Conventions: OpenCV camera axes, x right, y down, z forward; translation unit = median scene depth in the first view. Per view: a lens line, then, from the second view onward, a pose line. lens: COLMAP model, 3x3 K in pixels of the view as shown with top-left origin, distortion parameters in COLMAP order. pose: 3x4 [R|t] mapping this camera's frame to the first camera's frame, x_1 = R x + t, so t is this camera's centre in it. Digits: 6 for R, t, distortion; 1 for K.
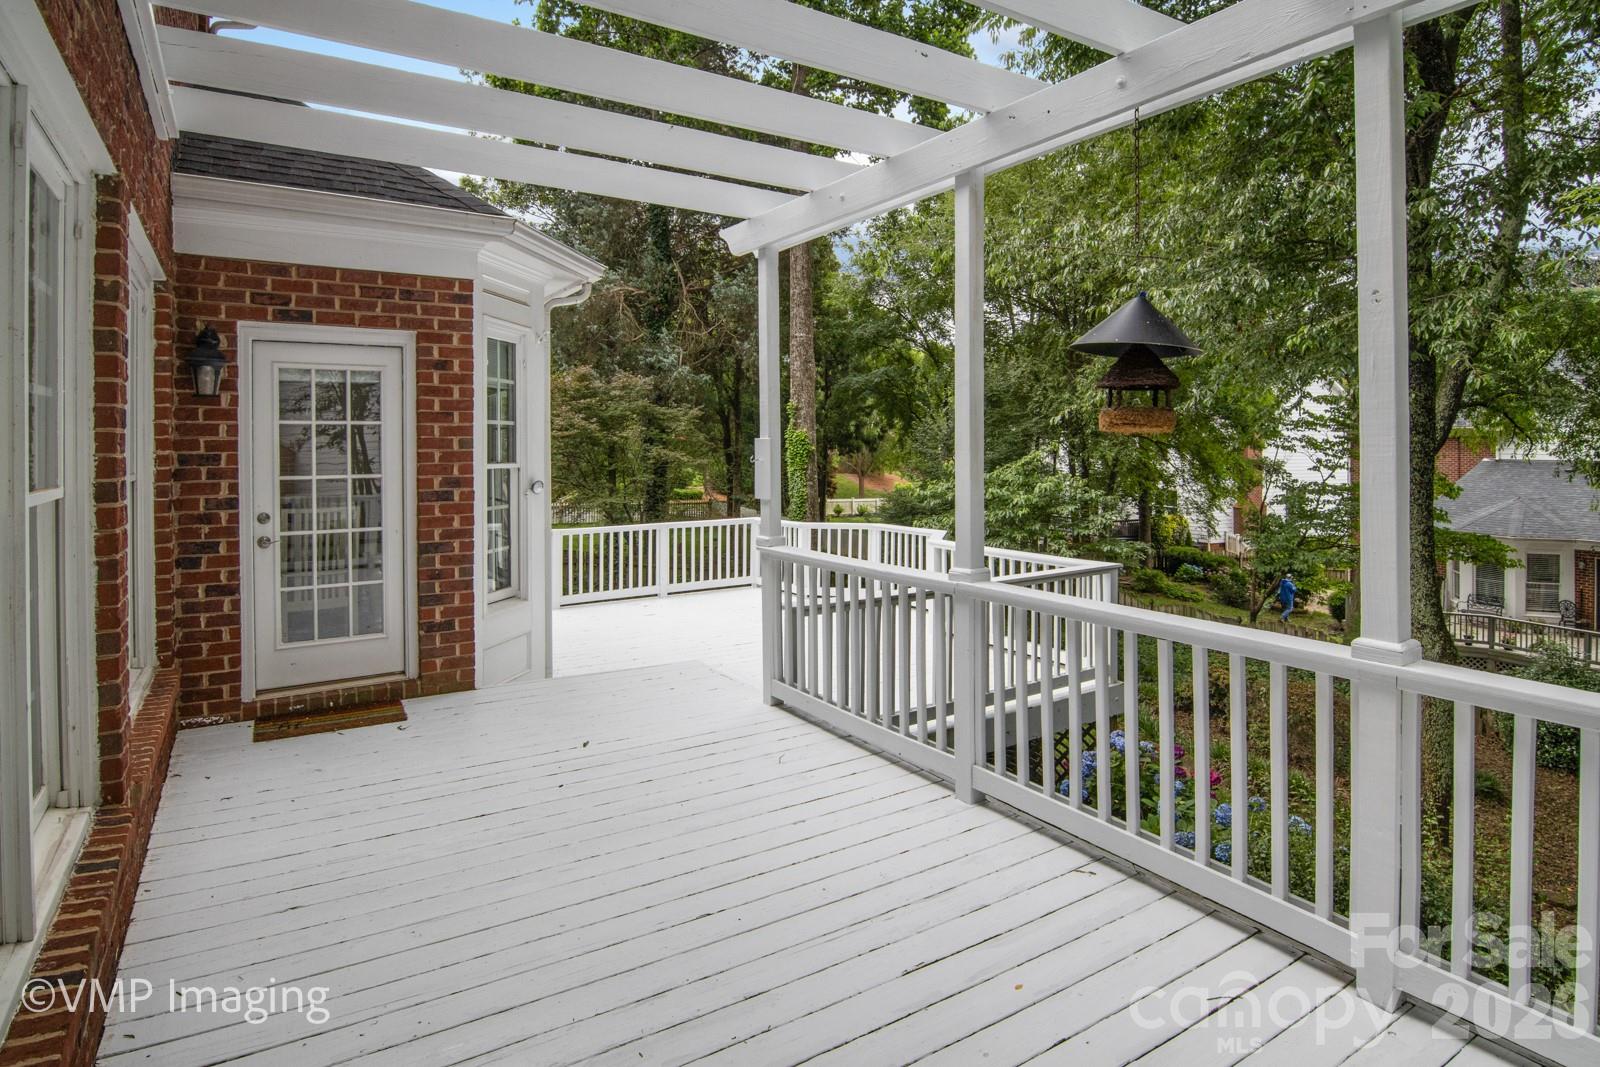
lens RADIAL K [[857.4, 0, 793.6], [0, 857.4, 453.5], [0, 0, 1]] dist [-0.002852, -0.015749]
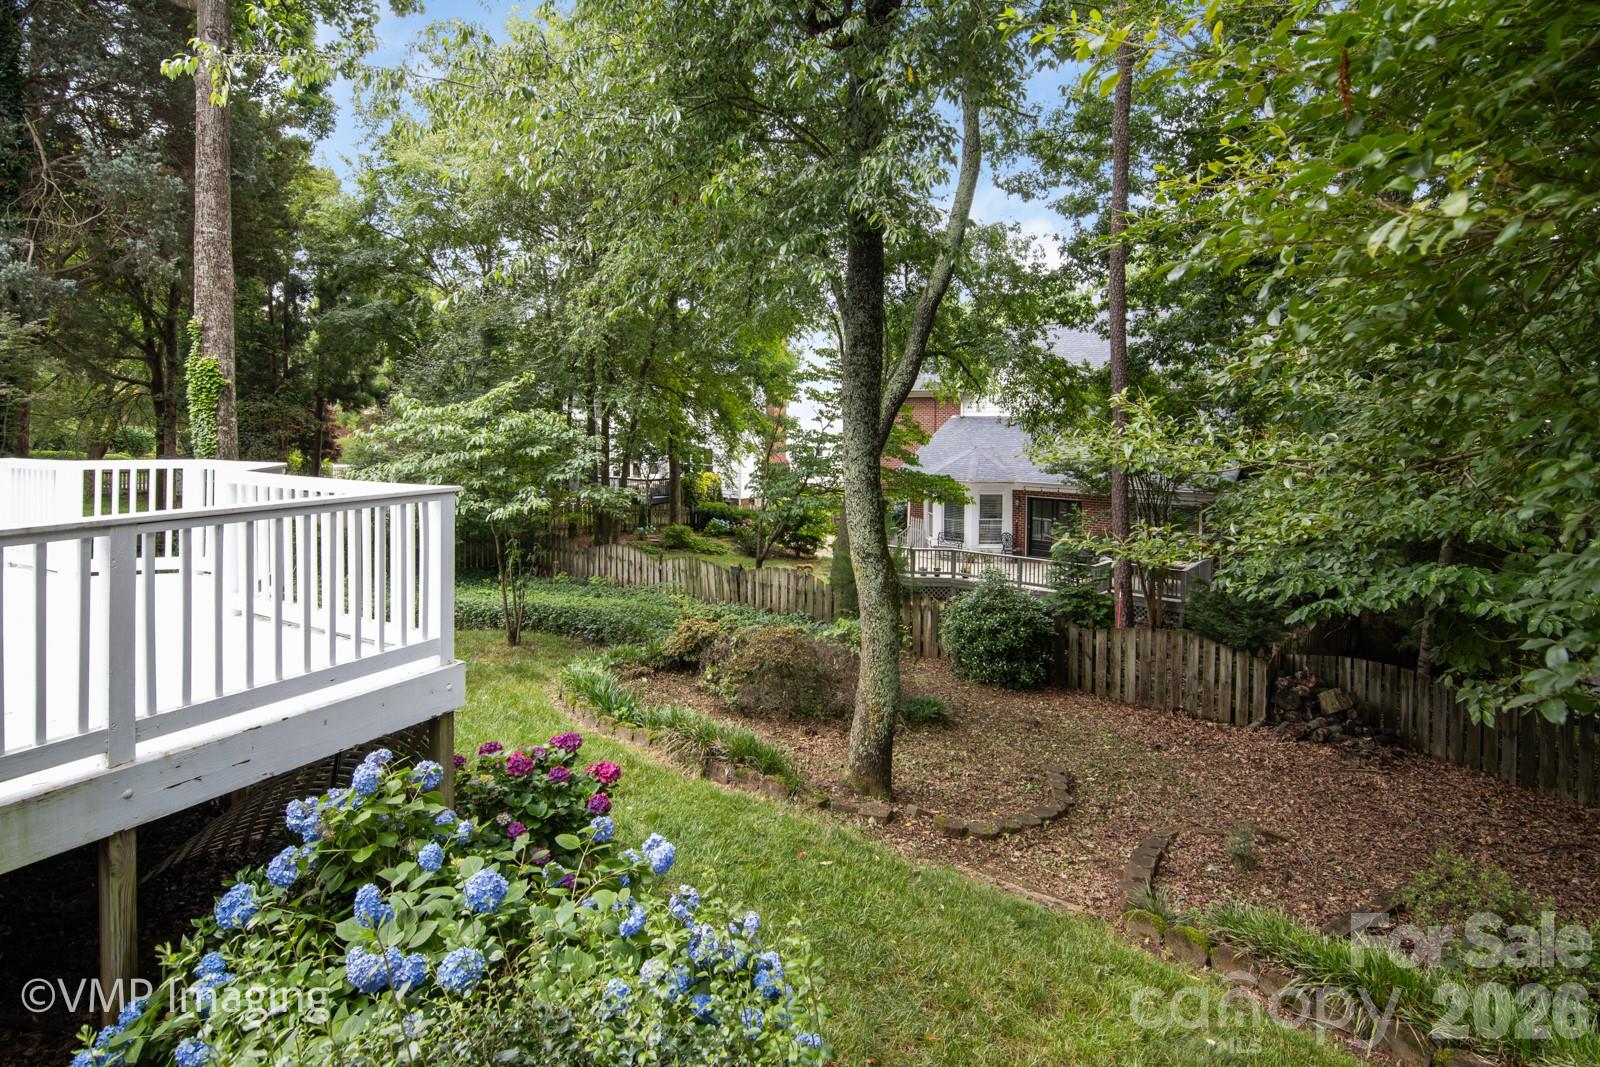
lens RADIAL K [[857.4, 0, 793.6], [0, 857.4, 453.5], [0, 0, 1]] dist [-0.002852, -0.015749]
pose [[0.882968, -0.011295, 0.469297, 0.091929], [-0.005134, 0.999418, 0.033713, 0.024480], [-0.469405, -0.032177, 0.882396, 0.087654]]
